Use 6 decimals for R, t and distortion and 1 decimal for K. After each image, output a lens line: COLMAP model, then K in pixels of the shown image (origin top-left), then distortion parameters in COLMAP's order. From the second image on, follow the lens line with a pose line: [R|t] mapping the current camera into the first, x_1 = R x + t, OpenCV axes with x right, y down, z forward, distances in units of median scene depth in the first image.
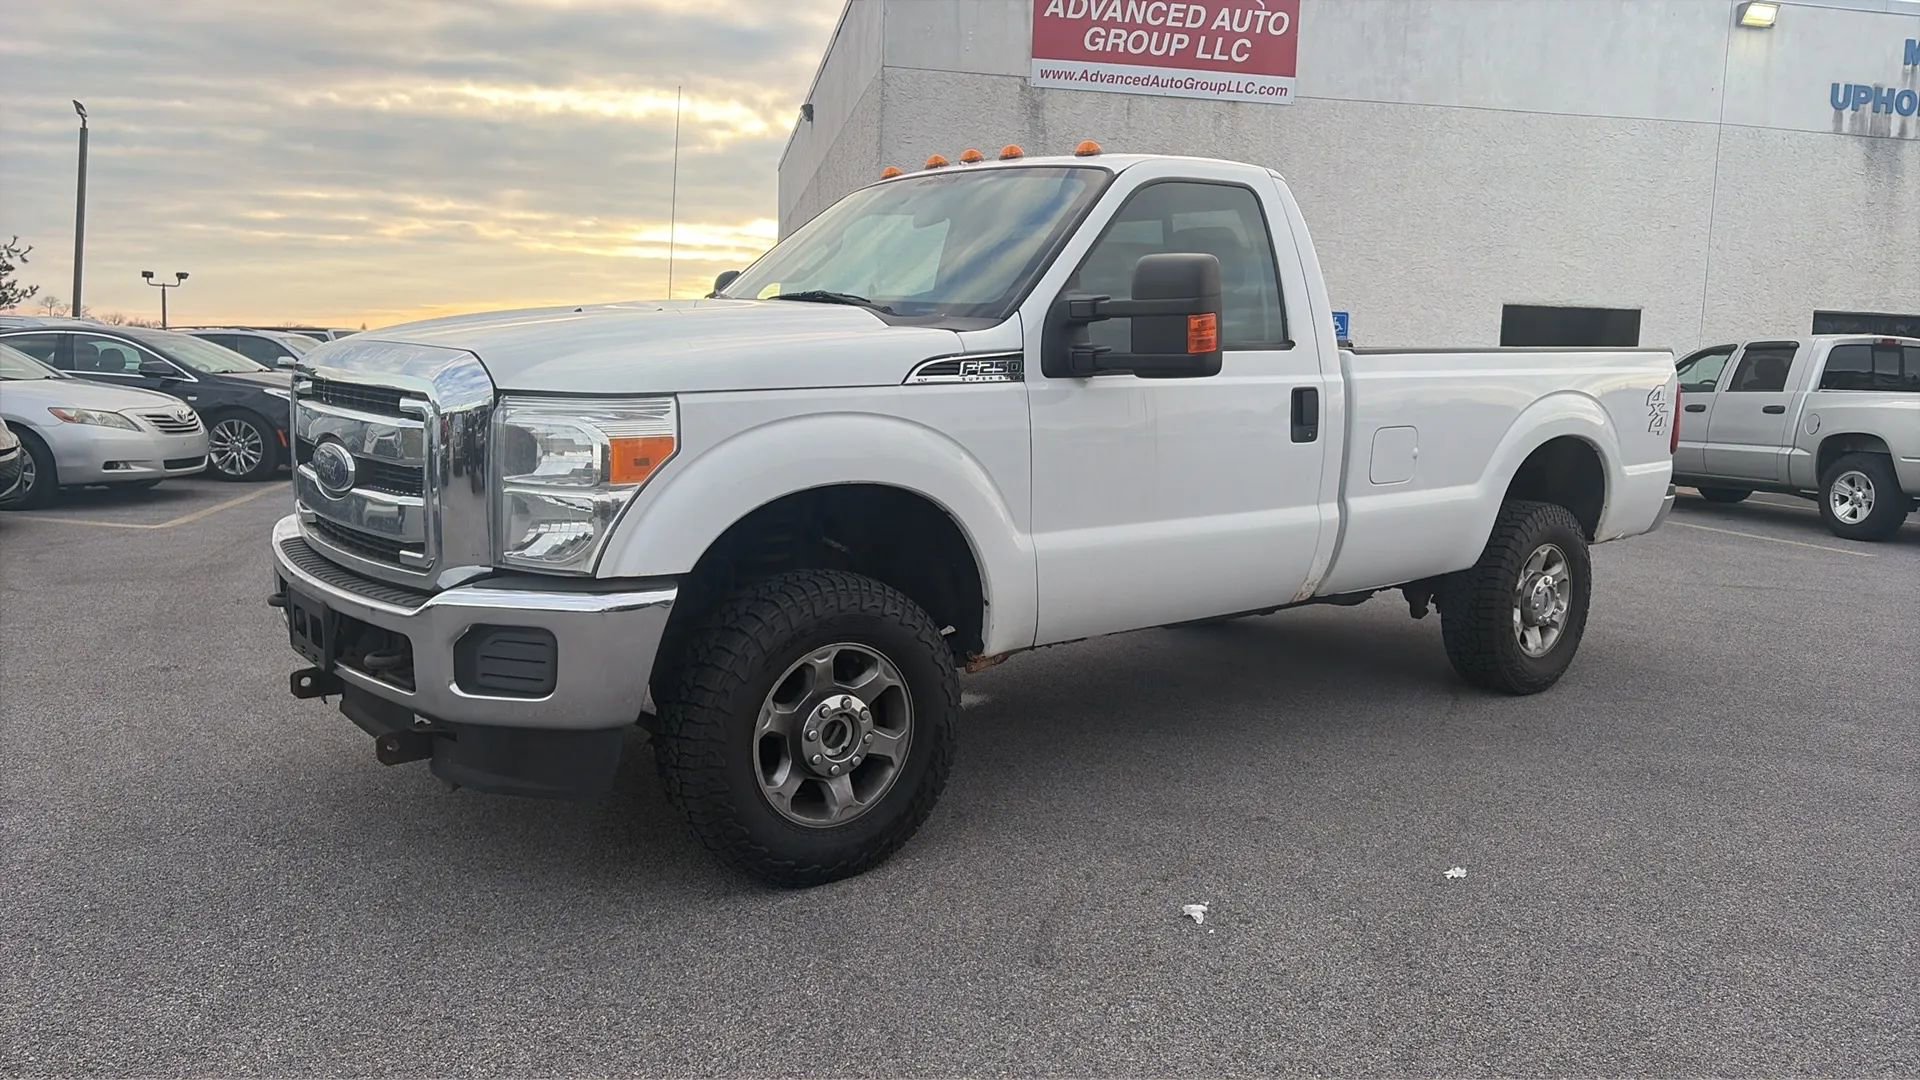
lens RADIAL K [[1350.0, 0, 952.6], [0, 1350.0, 513.4], [0, 0, 1]] dist [0.057114, -0.063821]
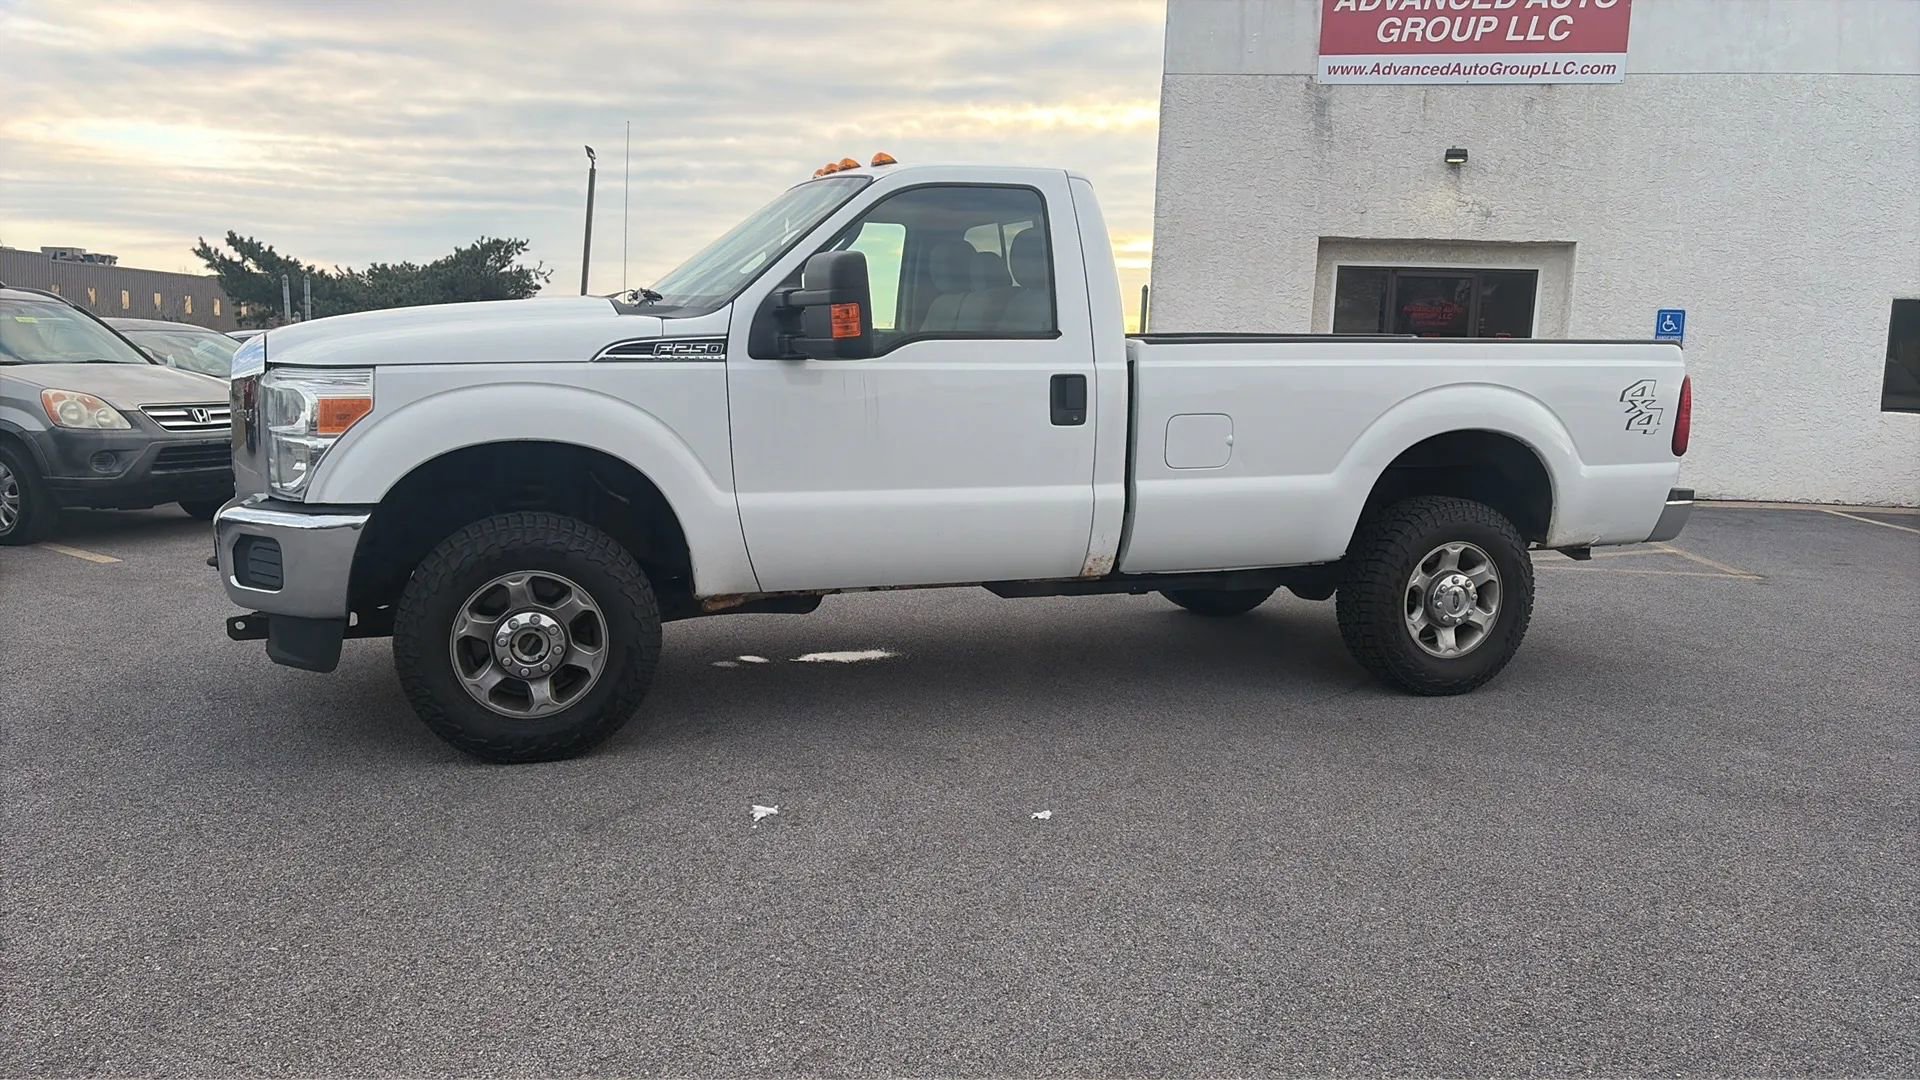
lens RADIAL K [[1365.7, 0, 963.2], [0, 1365.7, 518.7], [0, 0, 1]] dist [-0.031074, 0.167291]
pose [[0.943247, 0.041362, -0.329506, 0.198597], [-0.042431, 0.999092, 0.003948, 0.007653], [0.329370, 0.010258, 0.944145, -0.014520]]
